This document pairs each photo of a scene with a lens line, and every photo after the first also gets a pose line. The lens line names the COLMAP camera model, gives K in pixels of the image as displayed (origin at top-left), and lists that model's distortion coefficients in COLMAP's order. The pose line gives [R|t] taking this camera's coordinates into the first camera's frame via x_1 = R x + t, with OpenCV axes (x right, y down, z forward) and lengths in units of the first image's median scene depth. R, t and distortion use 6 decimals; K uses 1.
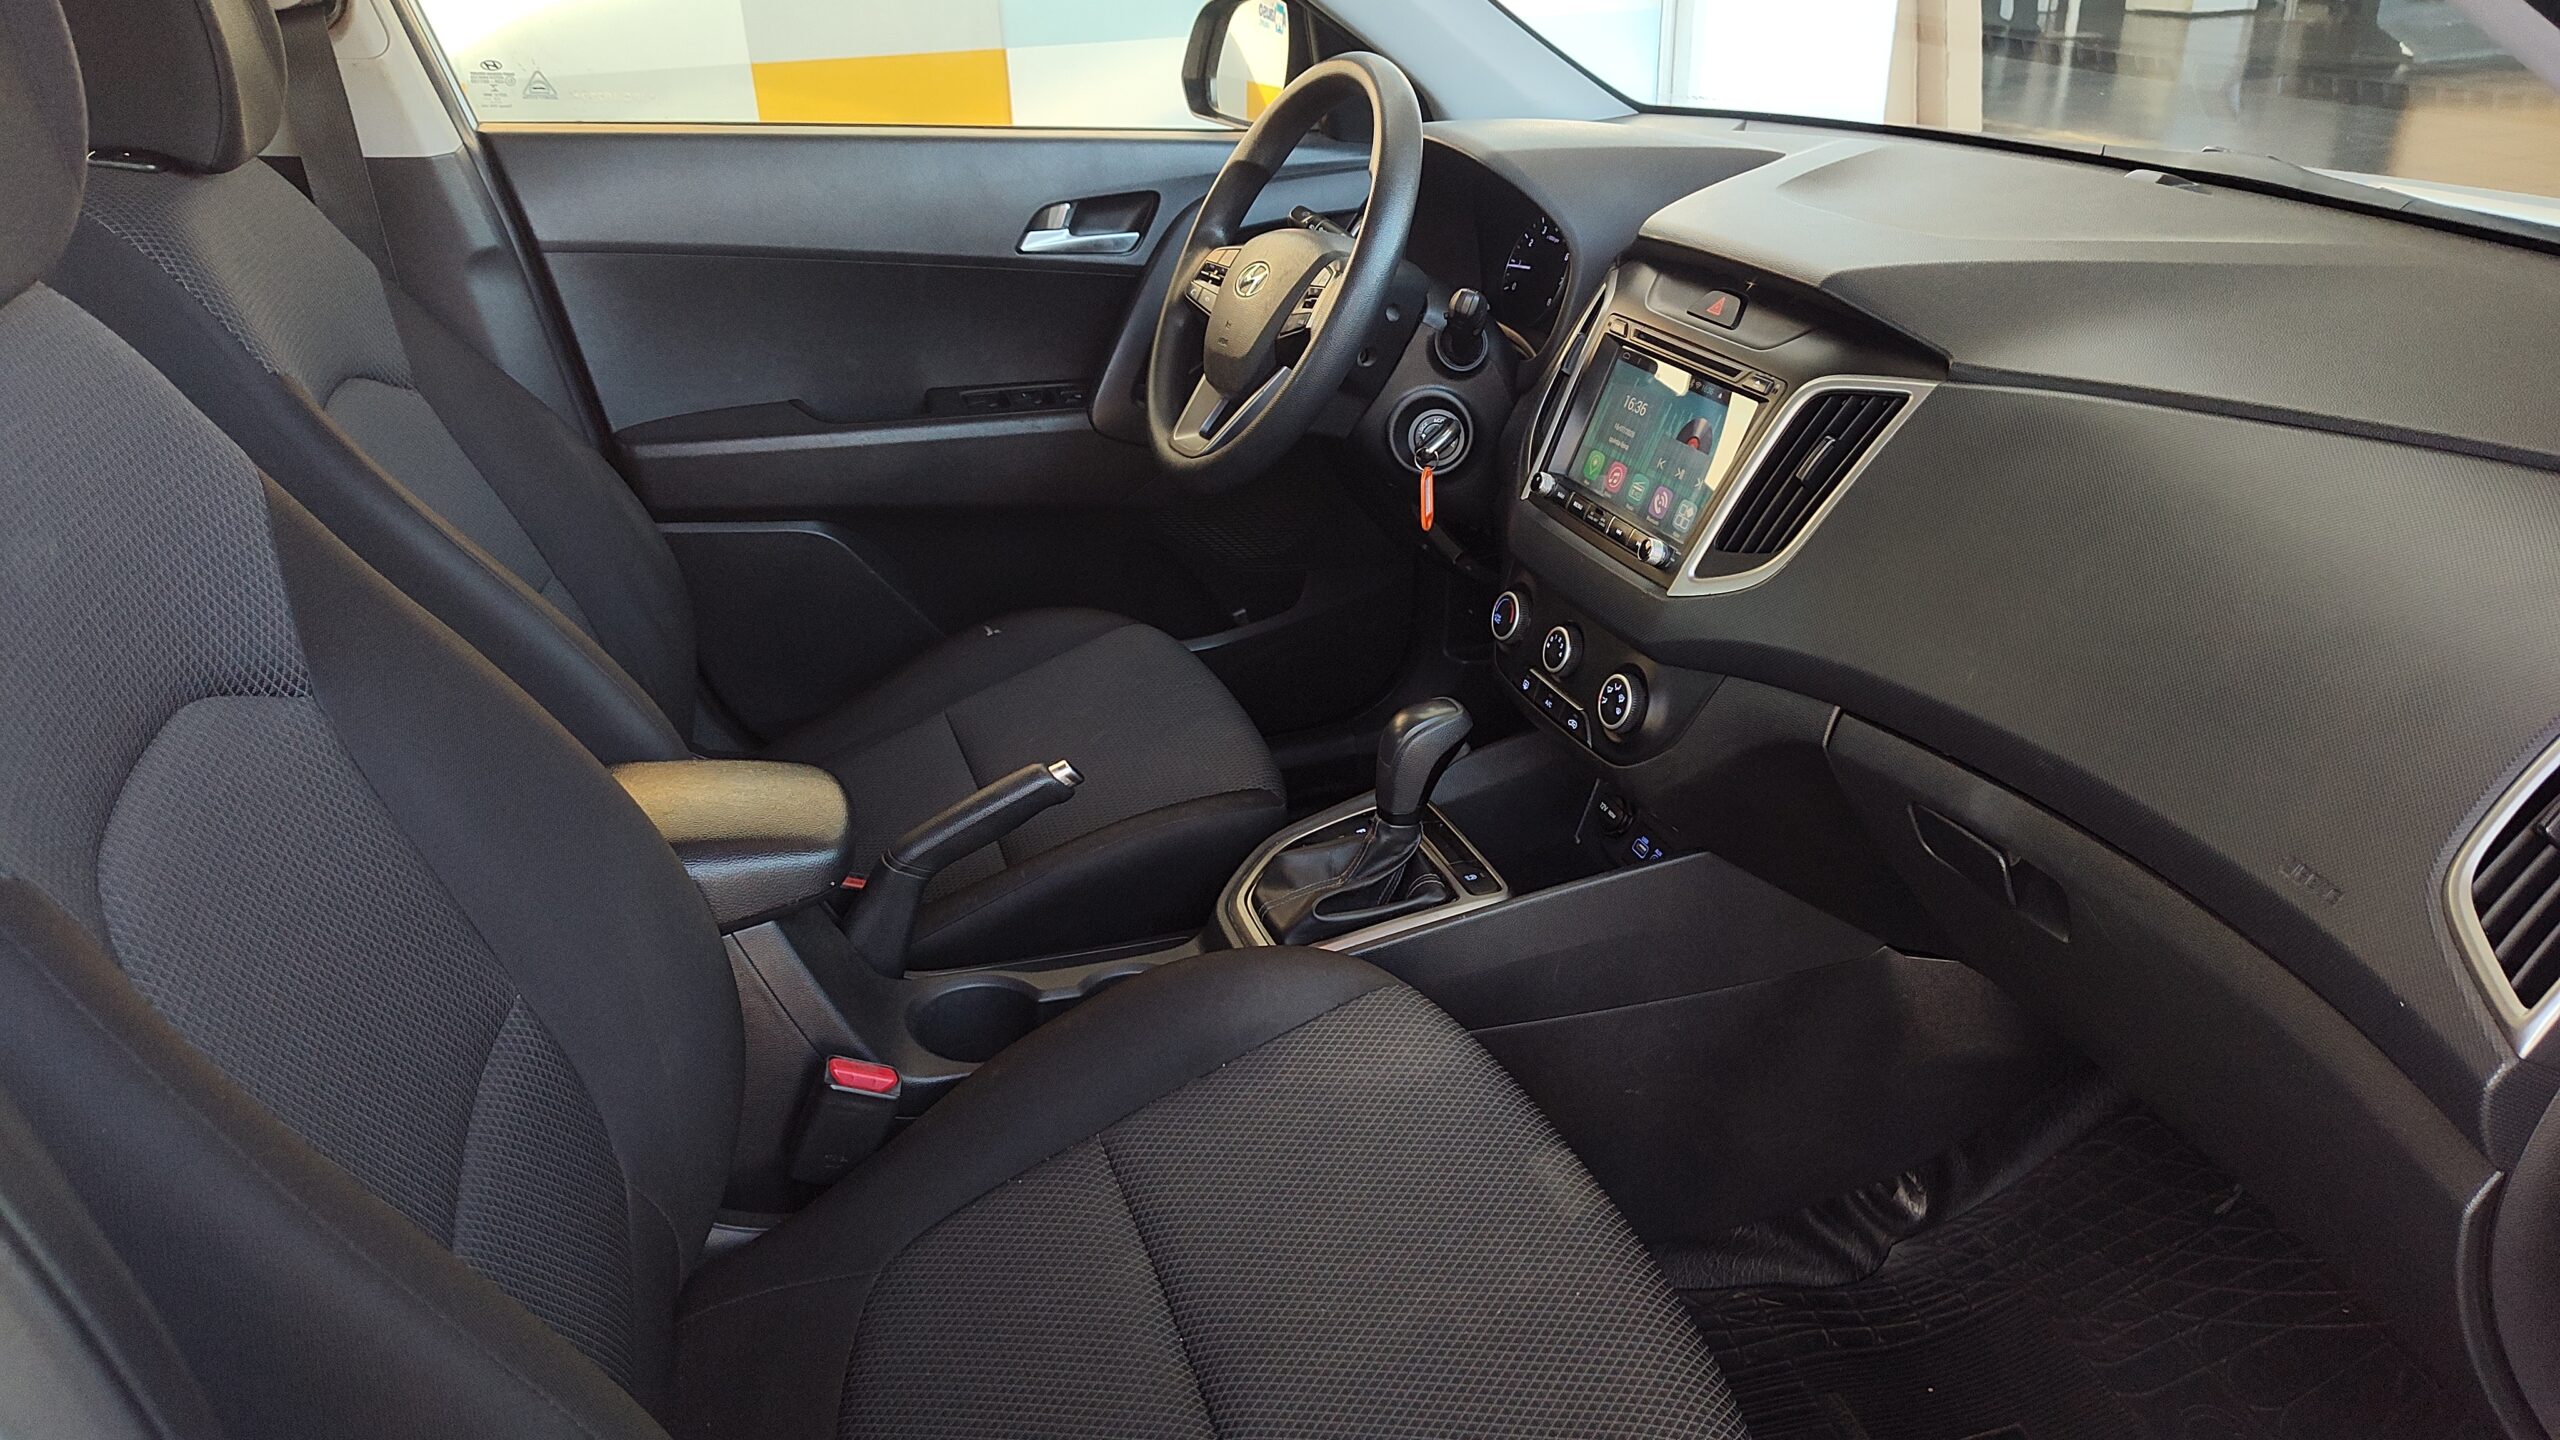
lens RADIAL K [[1751.0, 0, 1294.2], [0, 1751.0, 722.1], [0, 0, 1]] dist [0.000542, 0.001410]
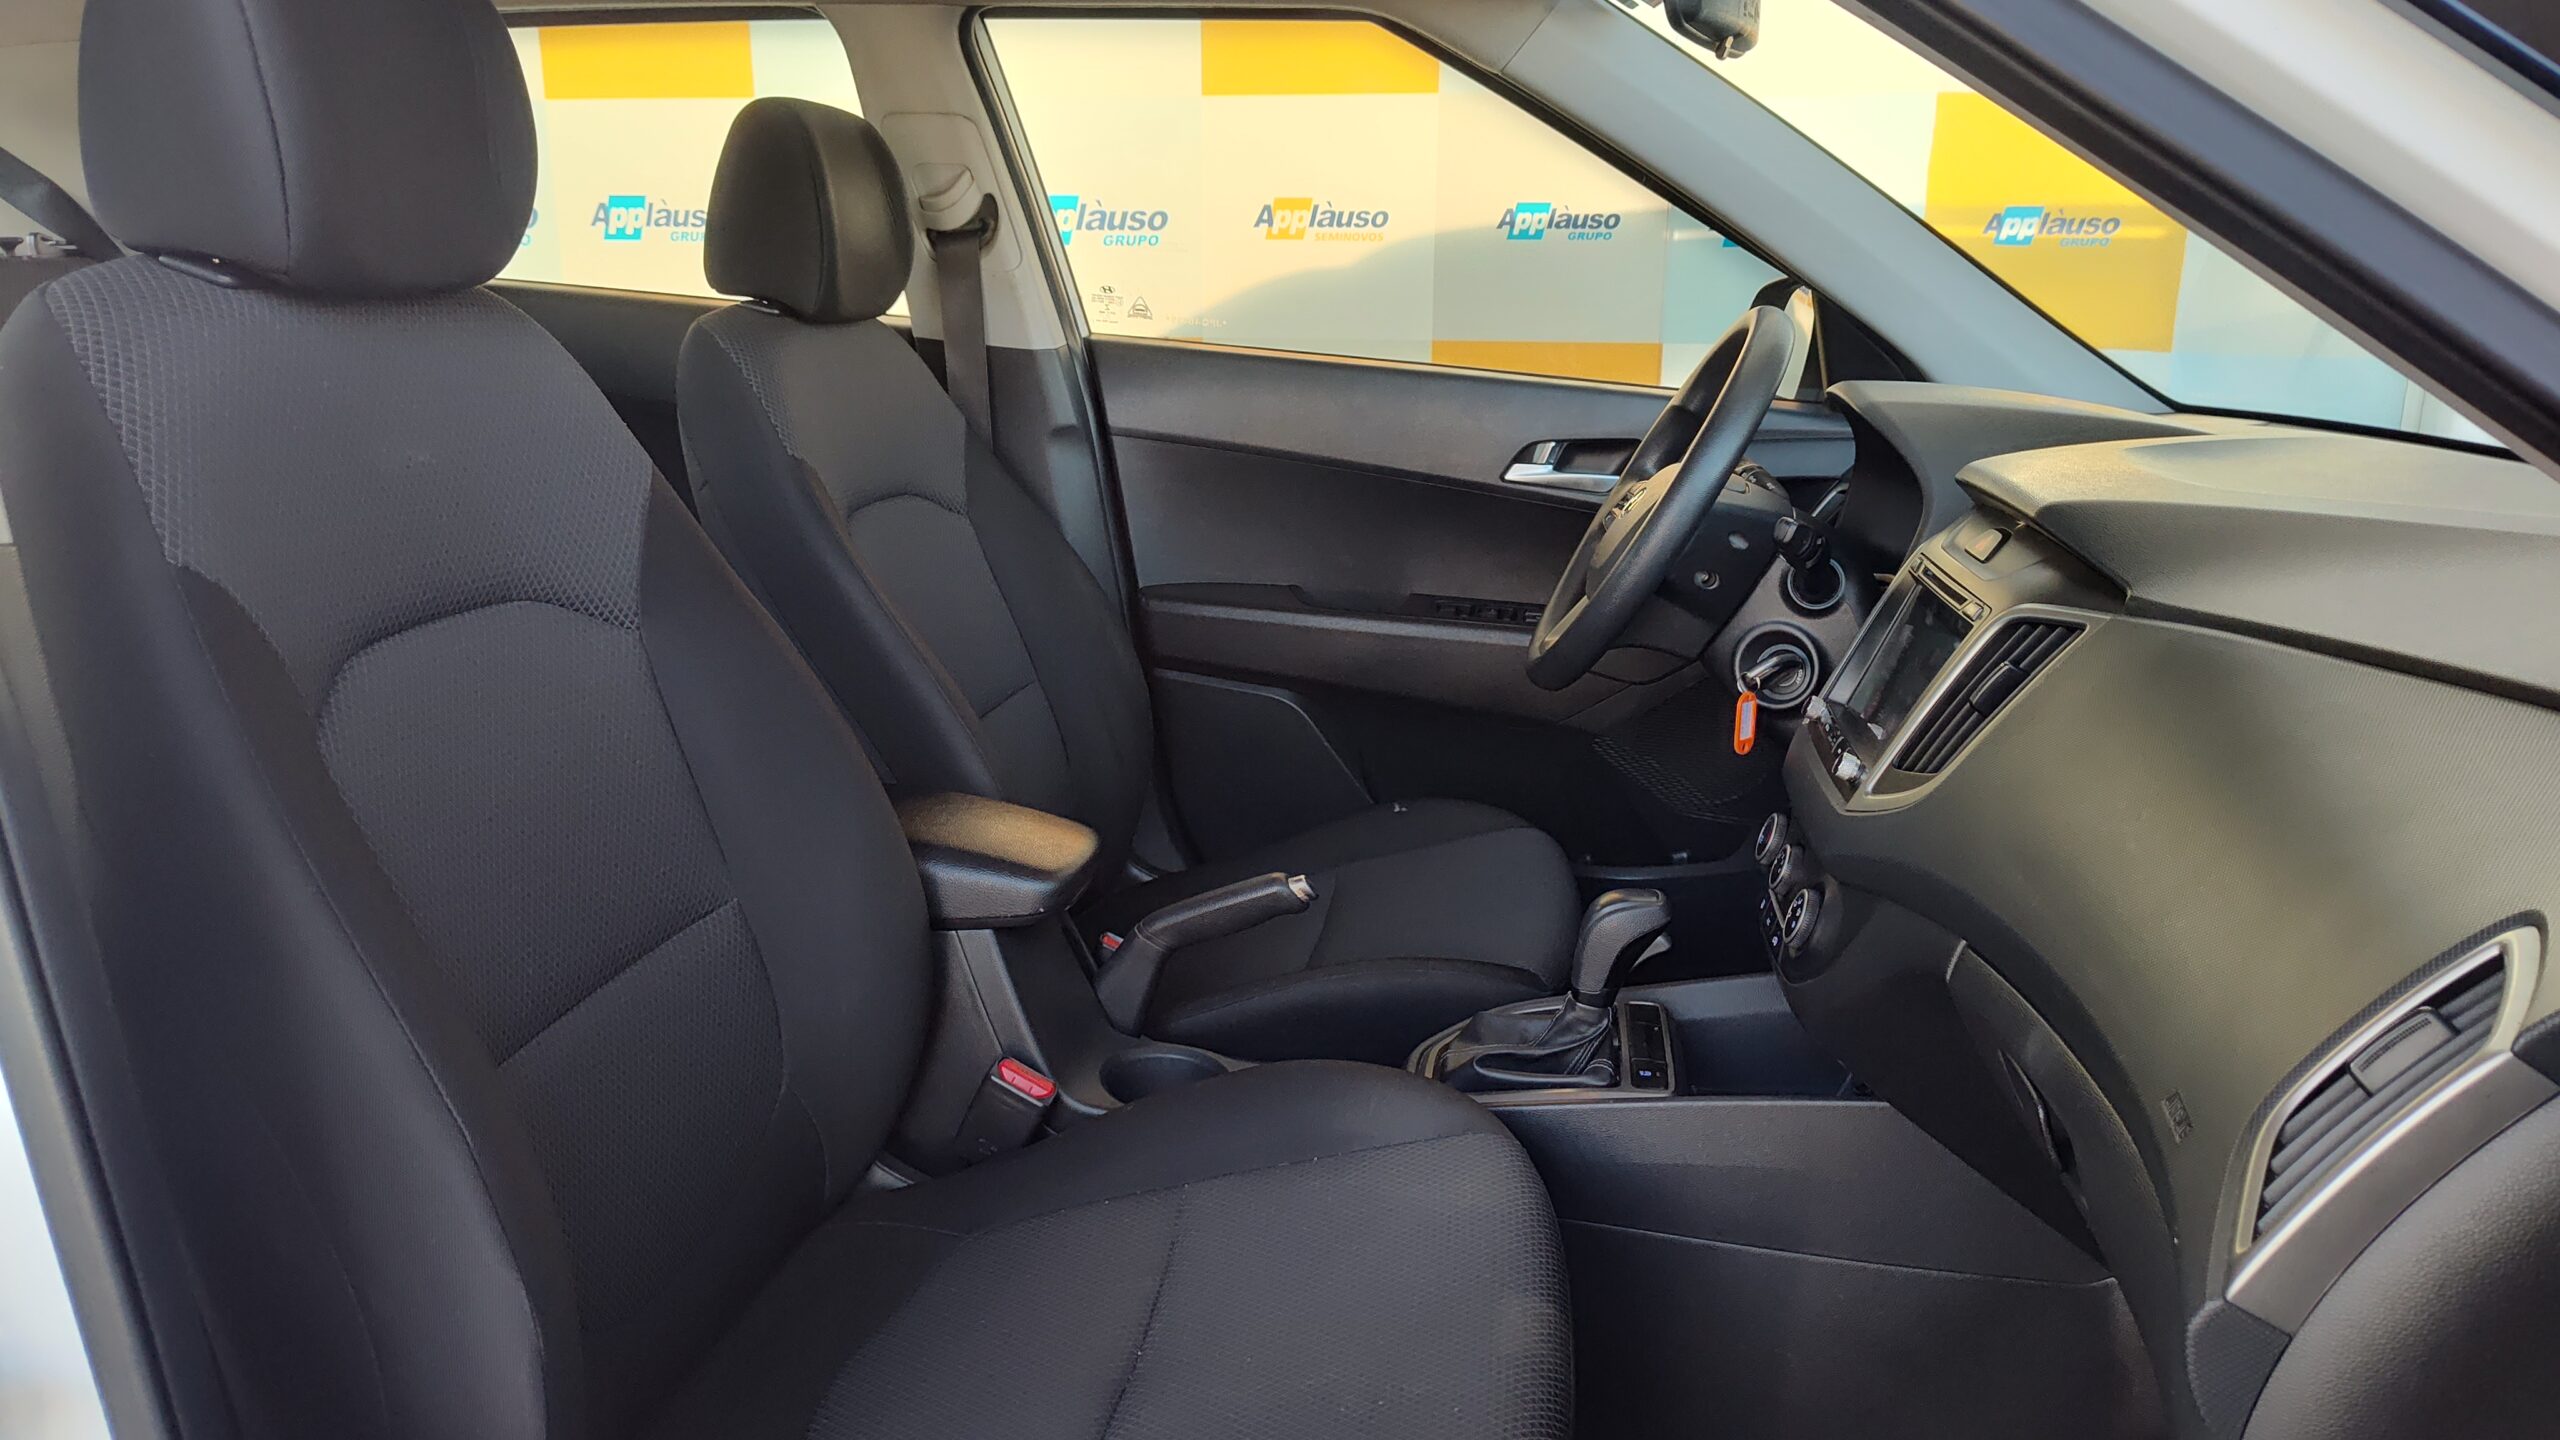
lens RADIAL K [[1746.9, 0, 1279.7], [0, 1746.9, 749.8], [0, 0, 1]] dist [0.001508, -0.000082]
pose [[0.887120, 0.162793, -0.431876, 0.272040], [-0.230571, 0.966915, -0.109146, 0.058368], [0.399819, 0.196404, 0.895304, -0.006306]]
